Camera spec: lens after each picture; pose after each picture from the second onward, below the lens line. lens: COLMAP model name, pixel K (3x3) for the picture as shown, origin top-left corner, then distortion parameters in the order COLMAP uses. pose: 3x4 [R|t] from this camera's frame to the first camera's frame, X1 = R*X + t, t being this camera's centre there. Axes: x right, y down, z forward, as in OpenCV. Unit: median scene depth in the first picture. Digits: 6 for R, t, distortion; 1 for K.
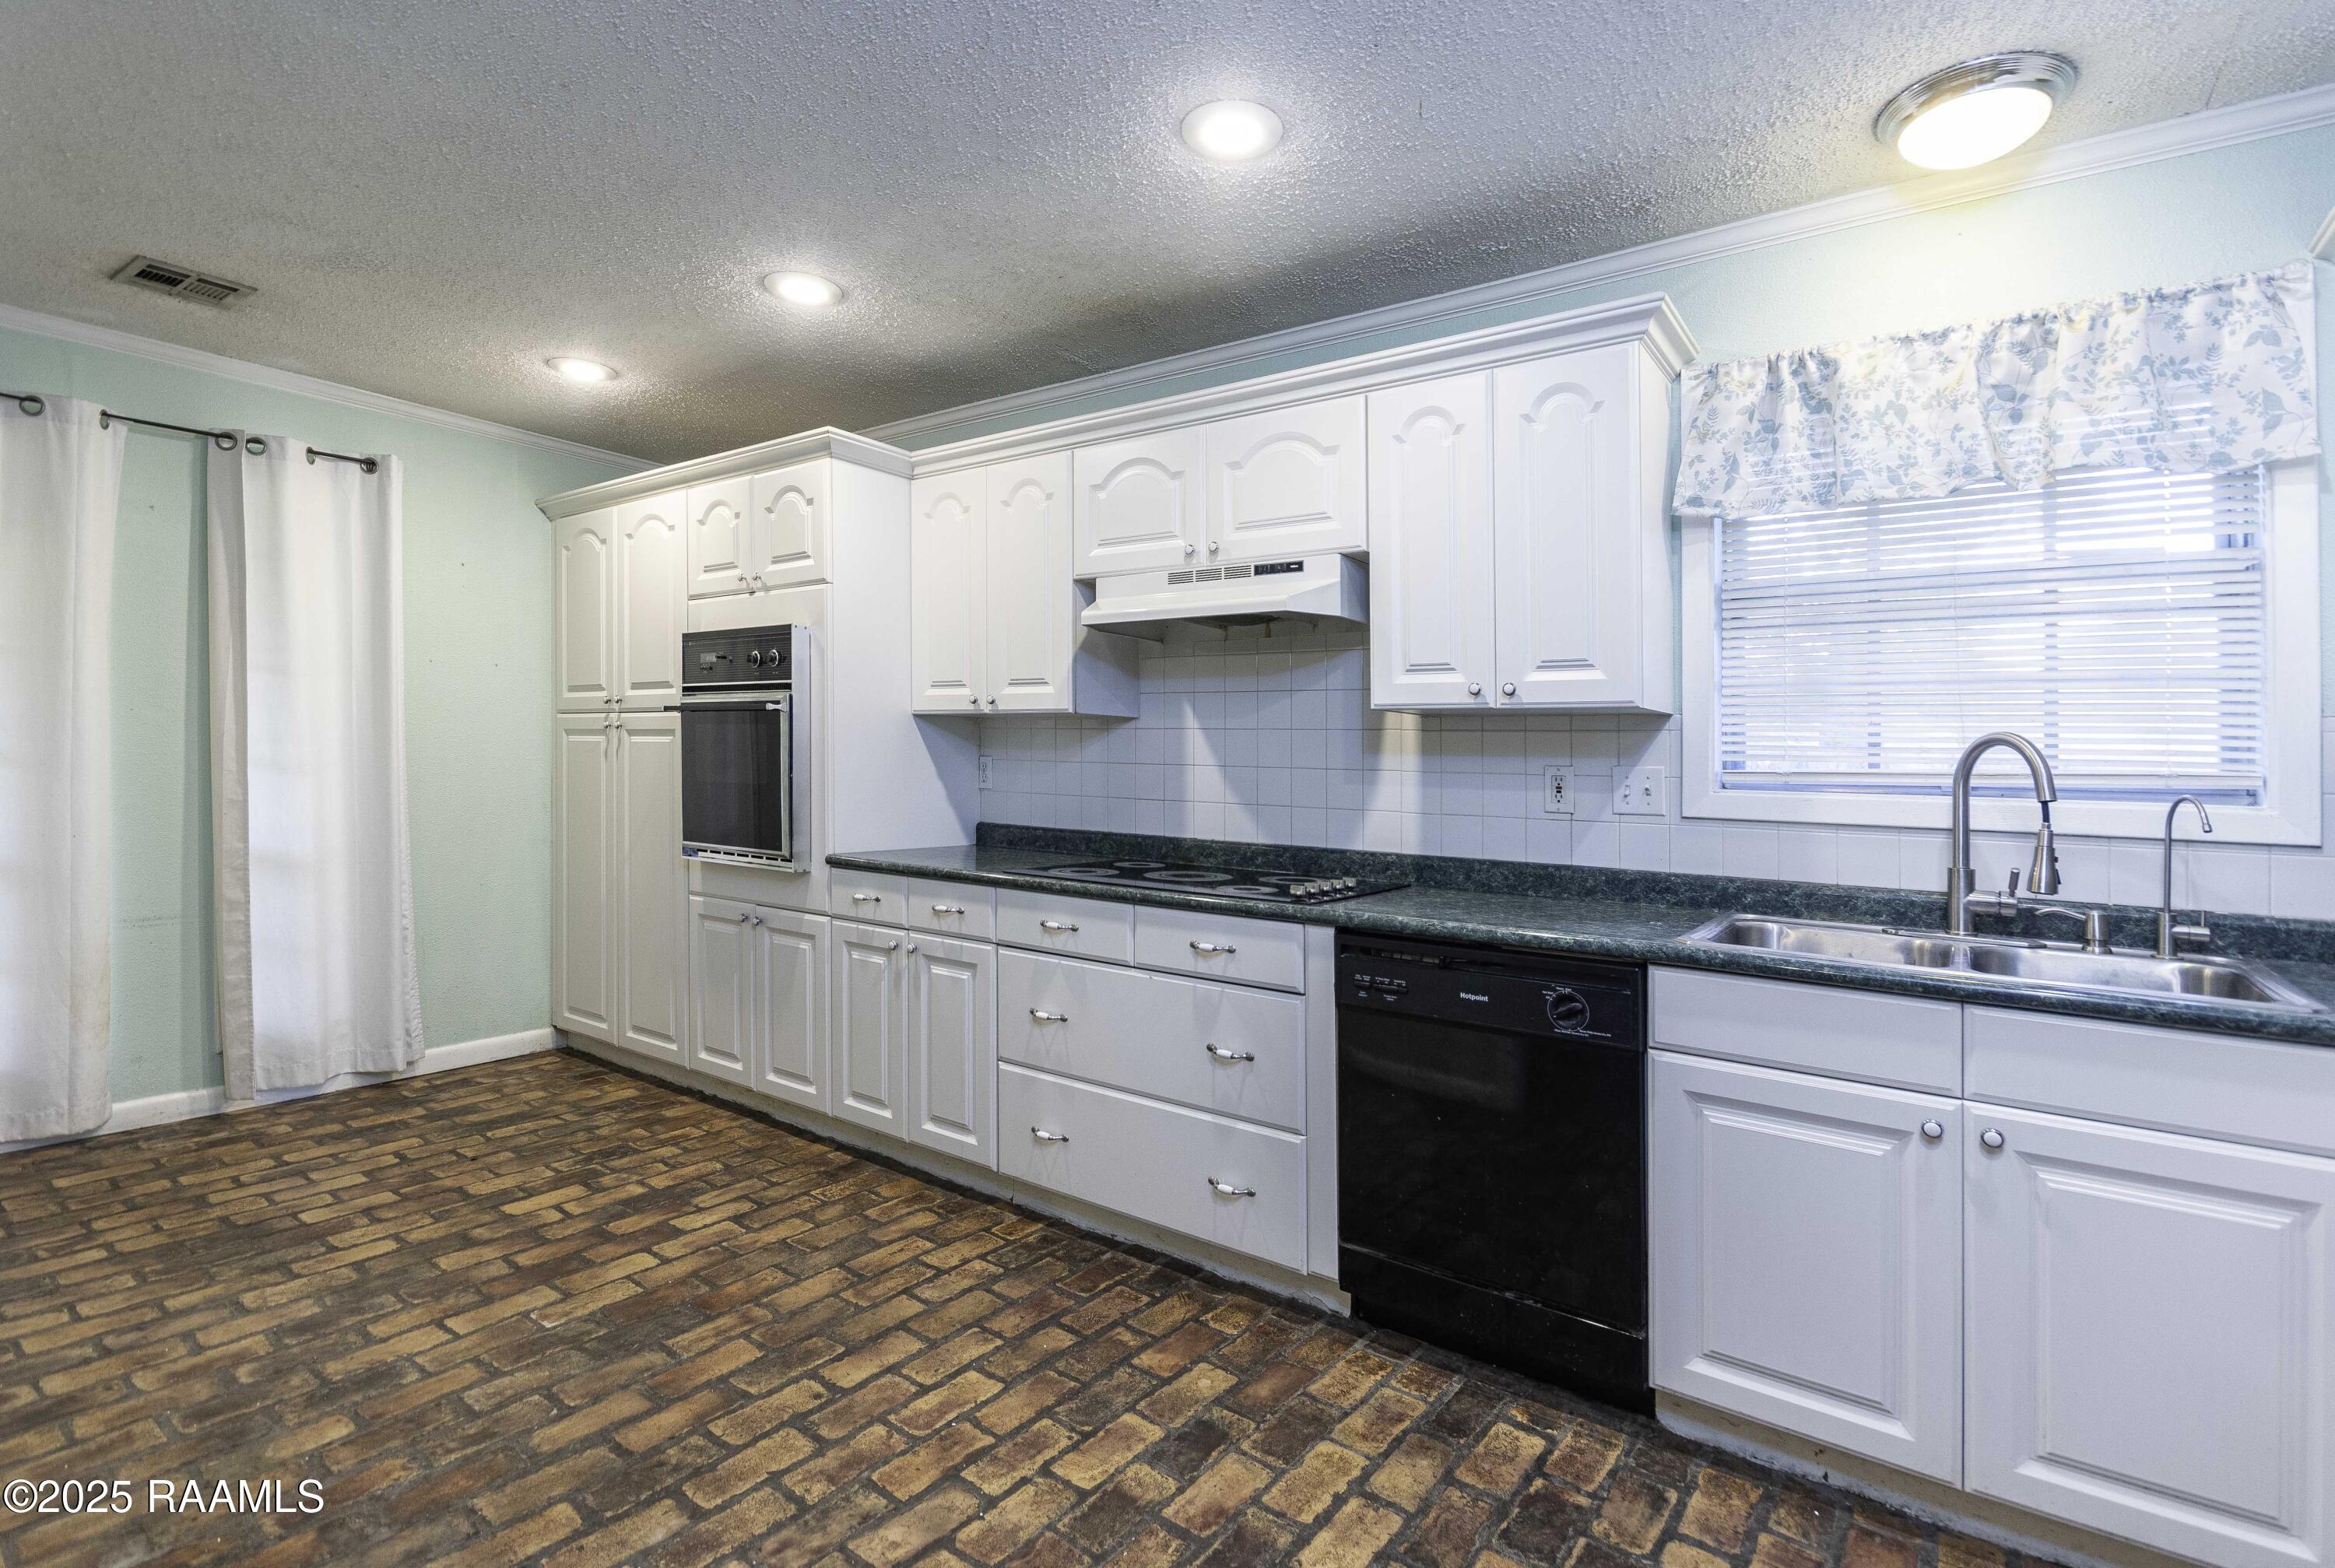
lens RADIAL K [[1048.5, 0, 1204.5], [0, 1048.5, 756.5], [0, 0, 1]] dist [0.007949, -0.006564]
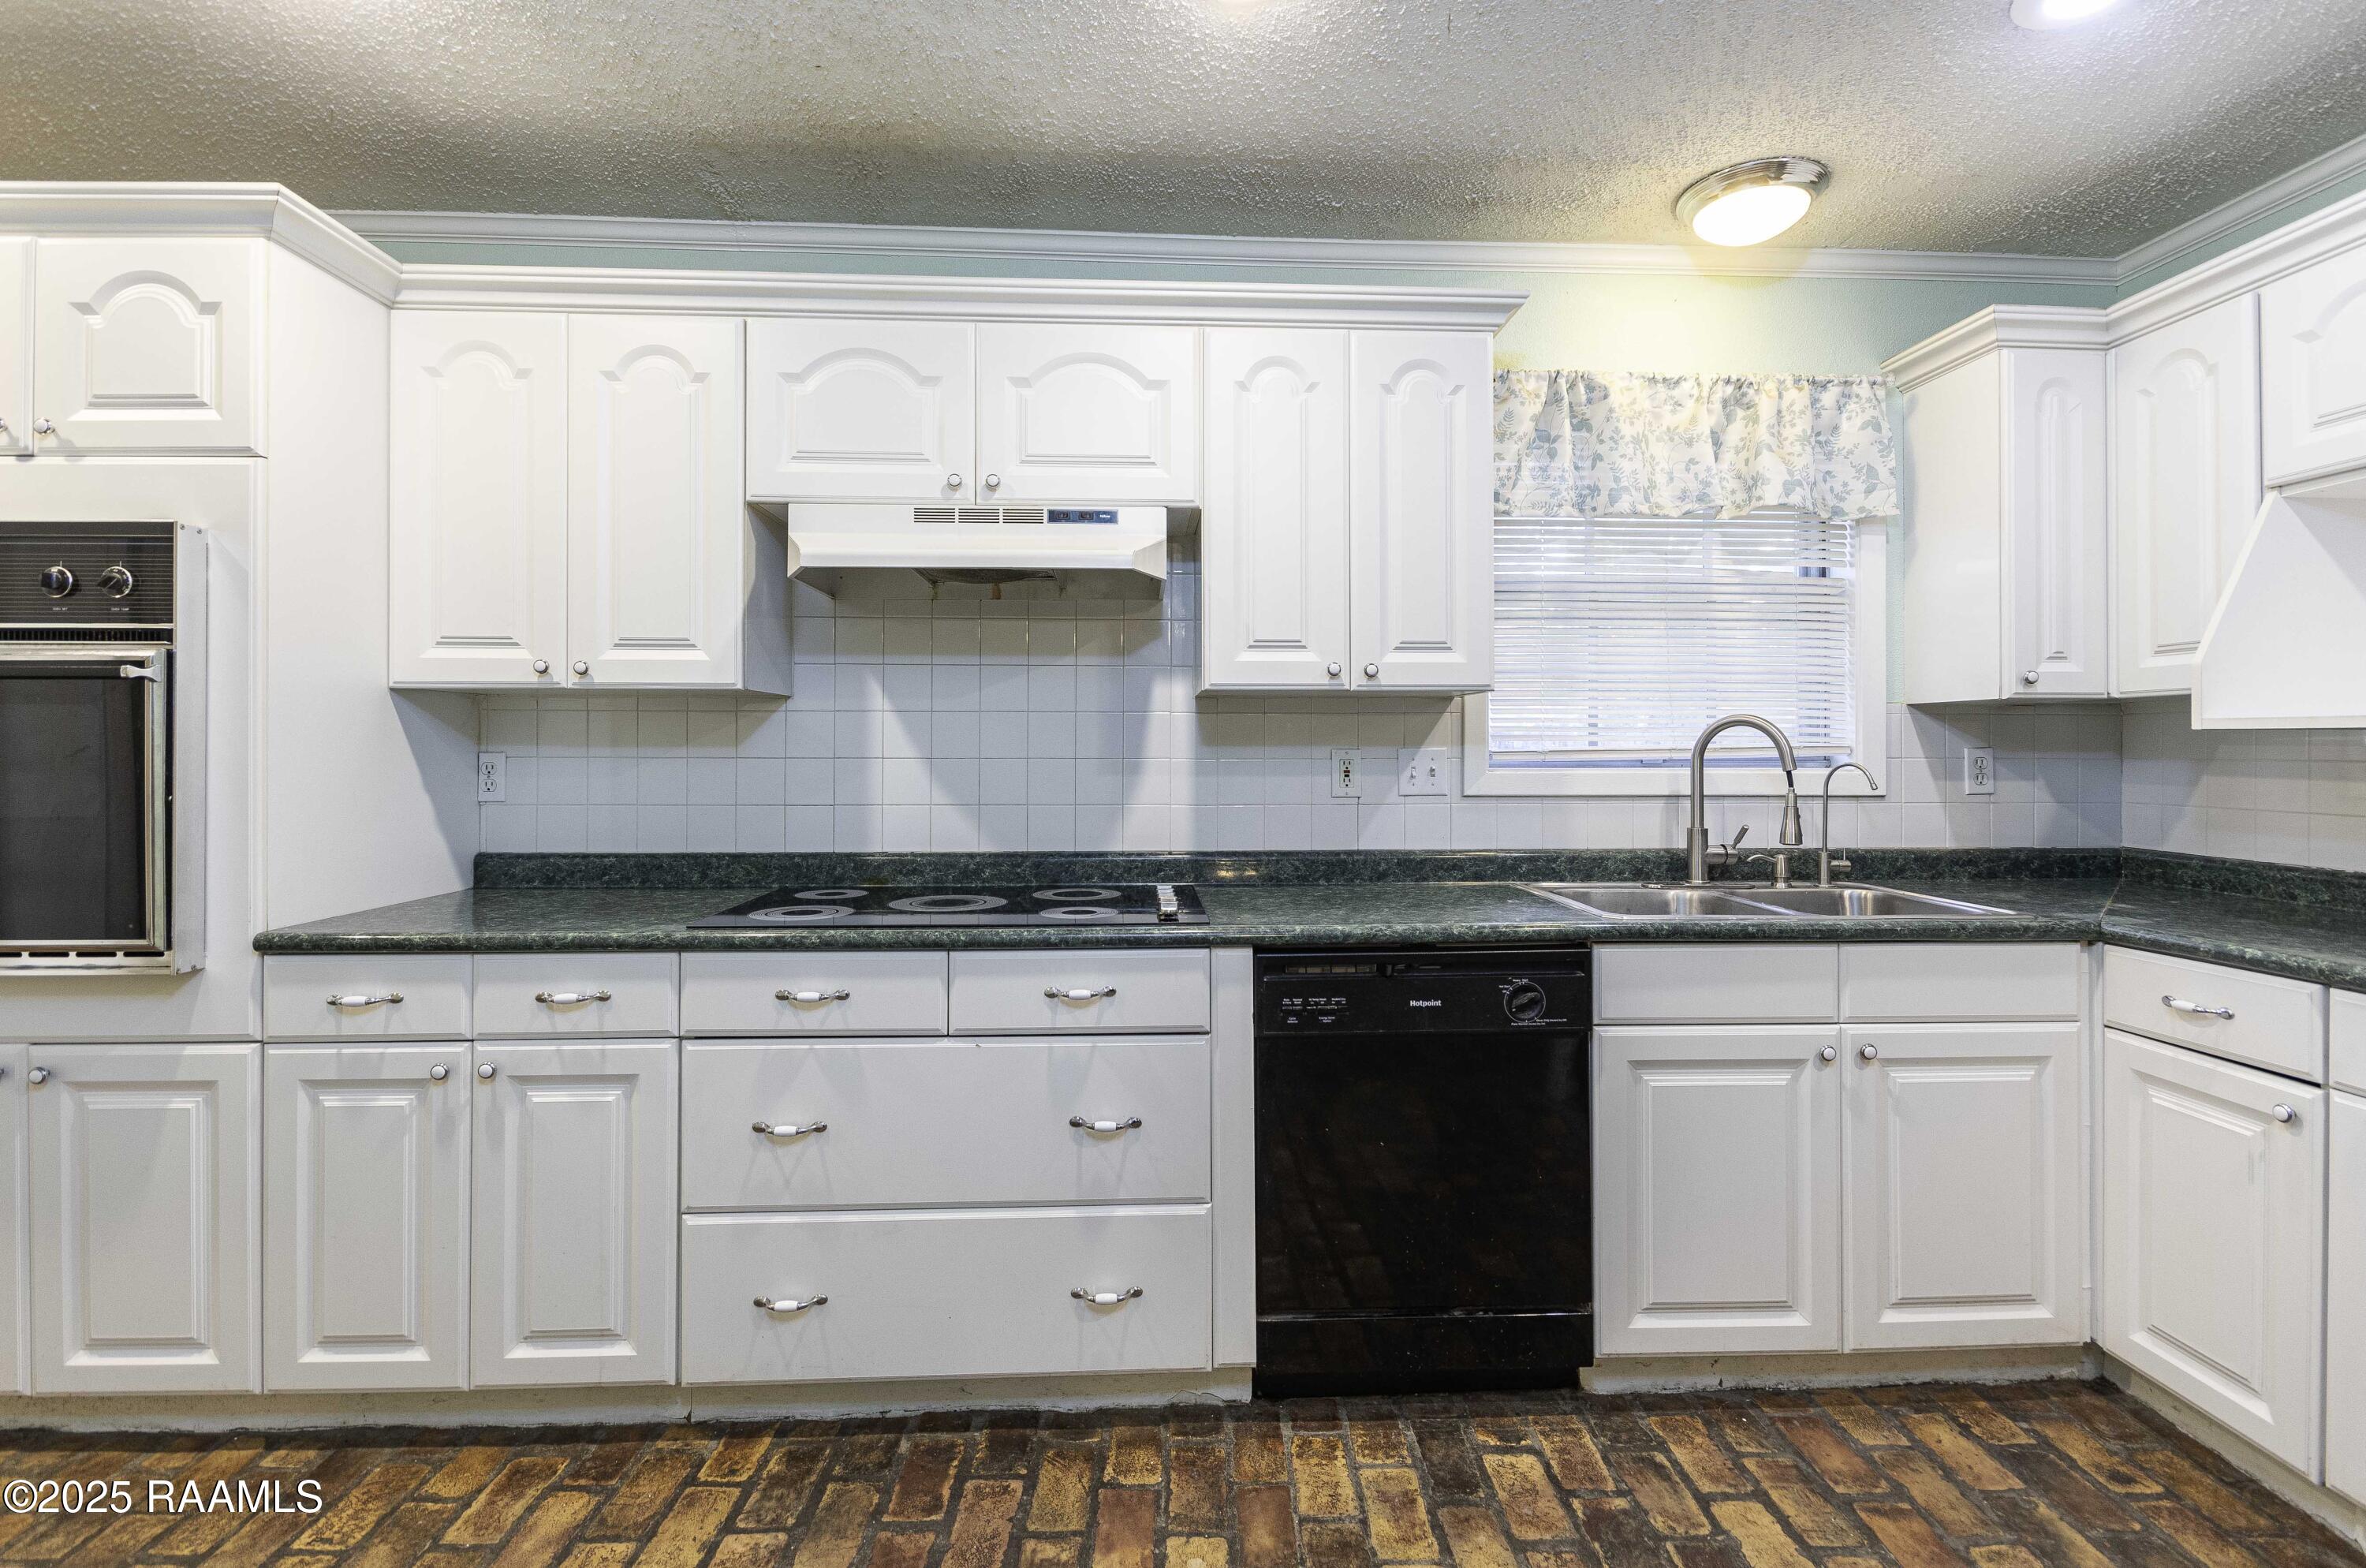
lens RADIAL K [[1062.6, 0, 1200.0], [0, 1062.6, 718.7], [0, 0, 1]] dist [0.007949, -0.006564]
pose [[0.801889, -0.006368, 0.597439, -0.380391], [0.015538, 0.999827, -0.010197, -0.011938], [-0.597271, 0.017460, 0.801850, 0.300233]]
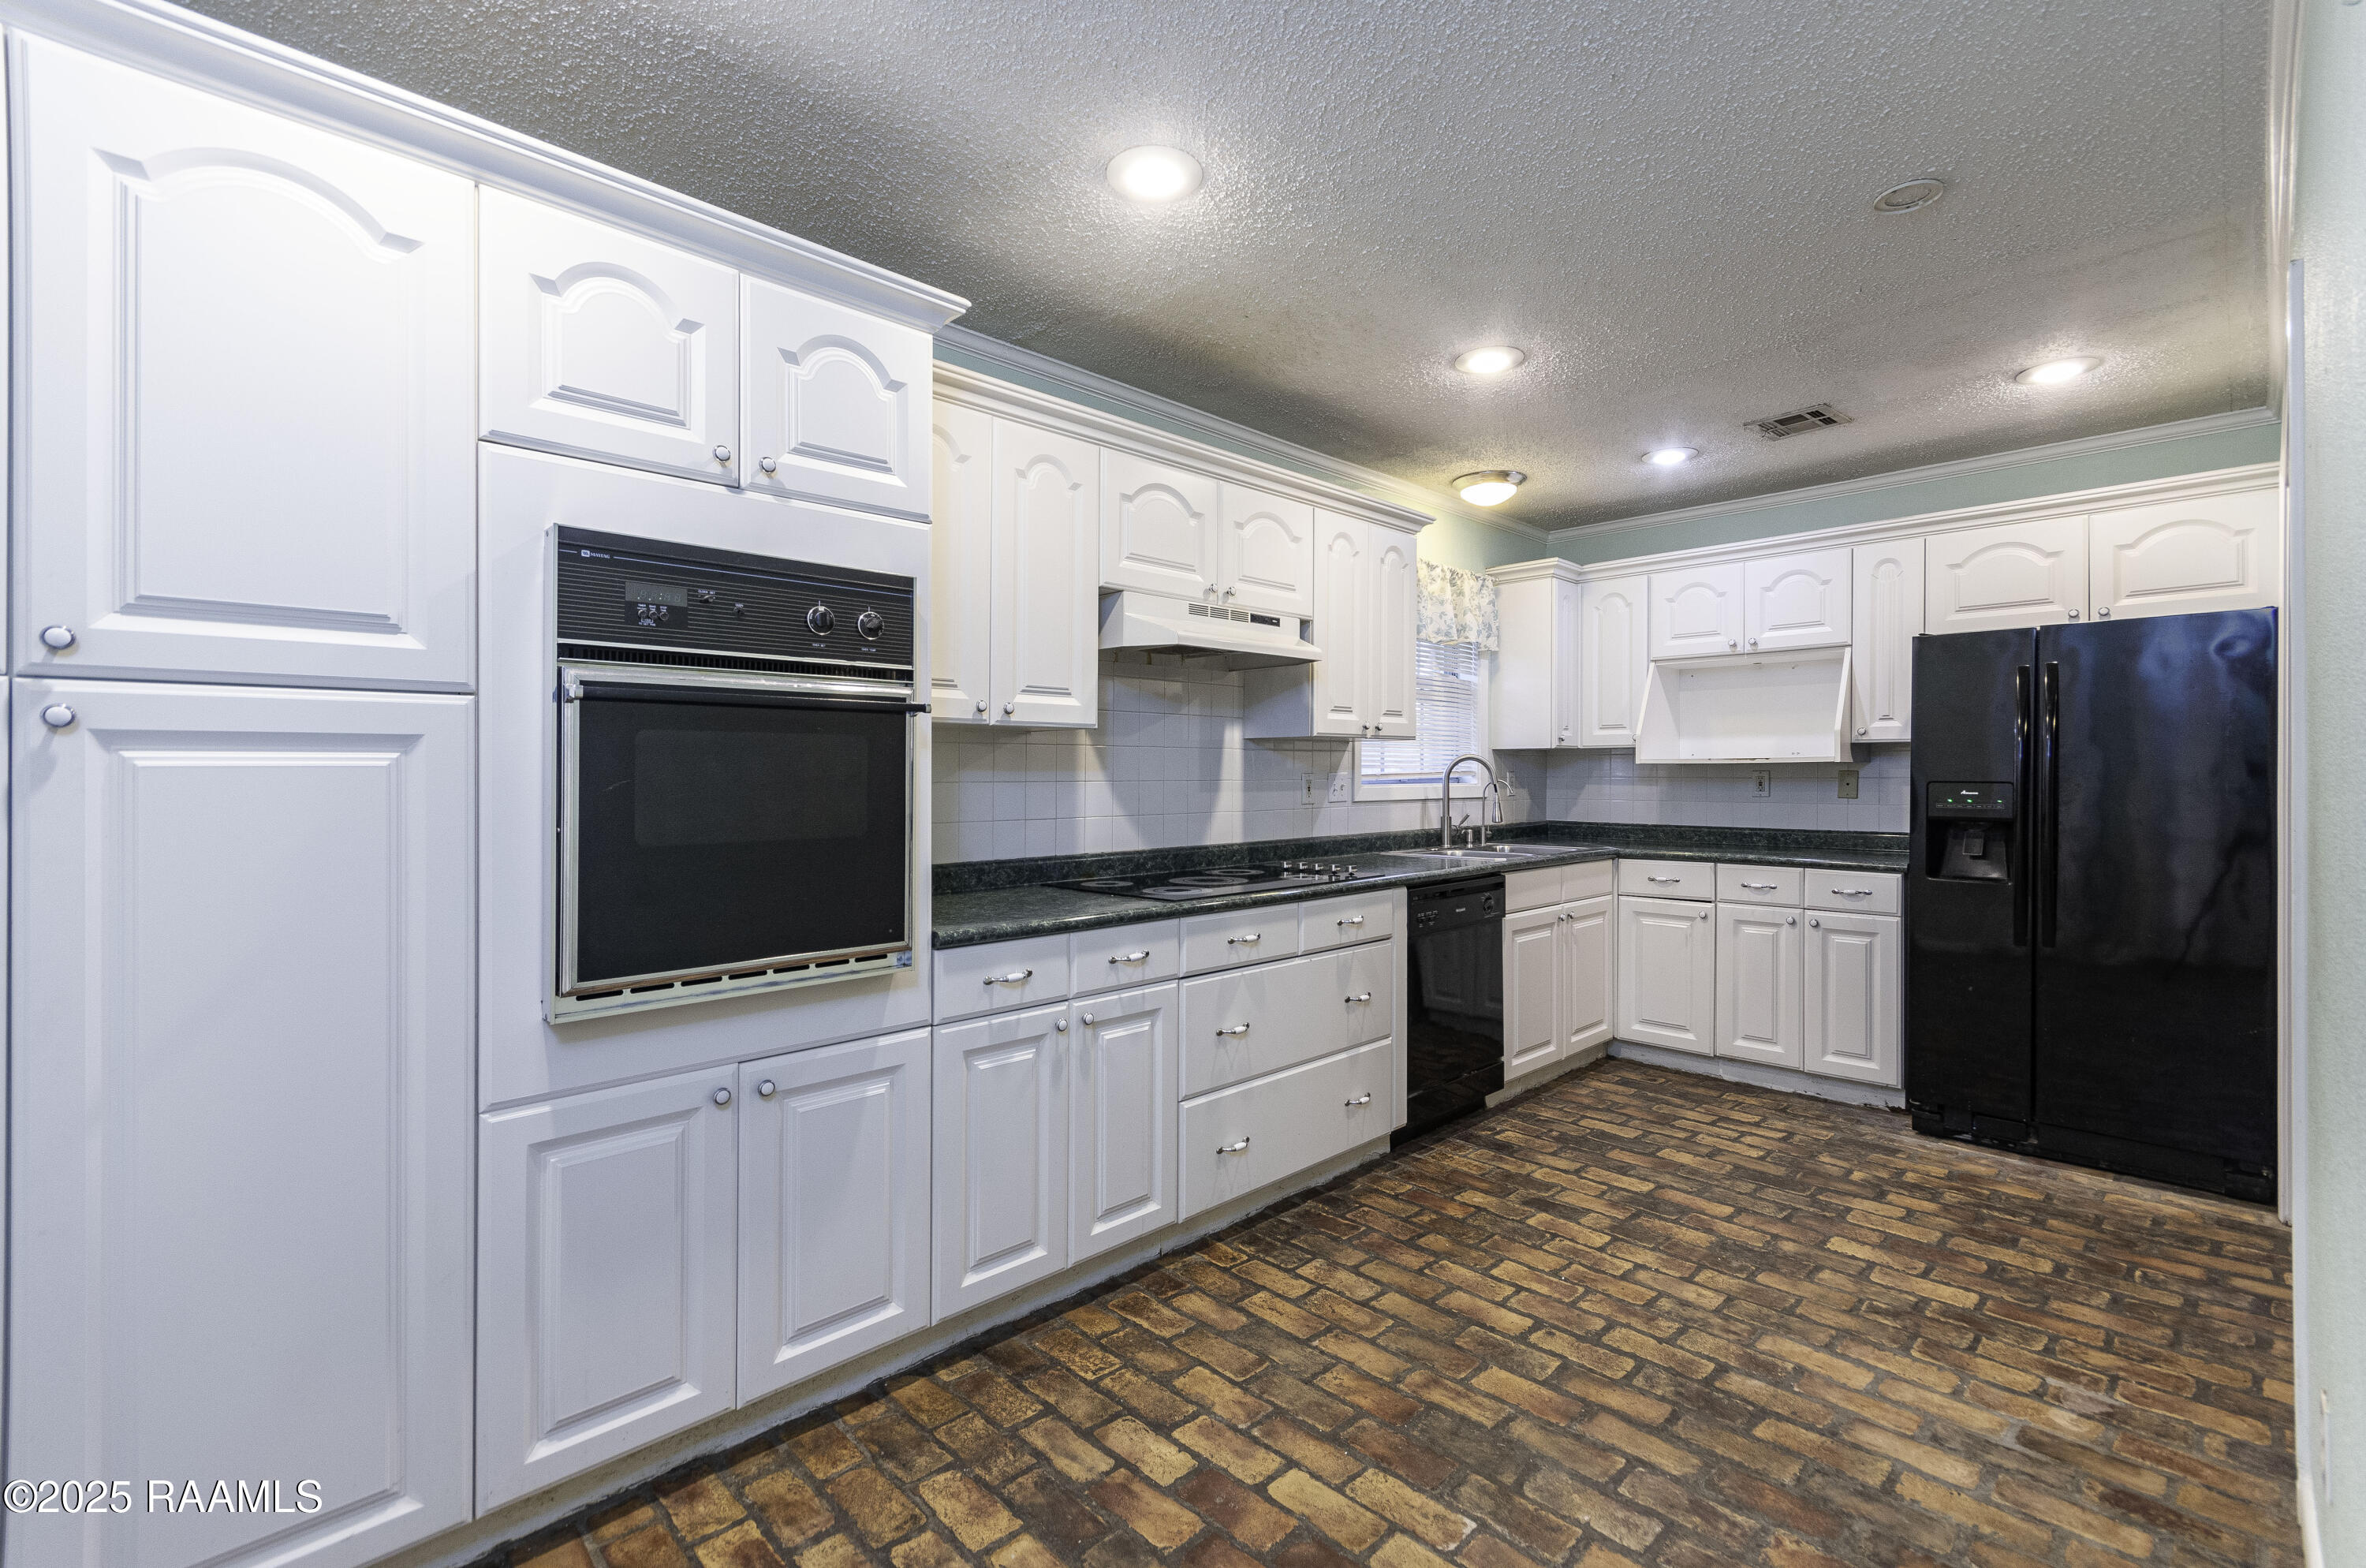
lens RADIAL K [[1054.9, 0, 1118.3], [0, 1054.9, 761.4], [0, 0, 1]] dist [0.011470, -0.003426]
pose [[0.222183, -0.010703, 0.974946, -1.284021], [0.007155, 0.999931, 0.009347, -0.026940], [-0.974979, 0.004899, 0.222244, 0.962947]]
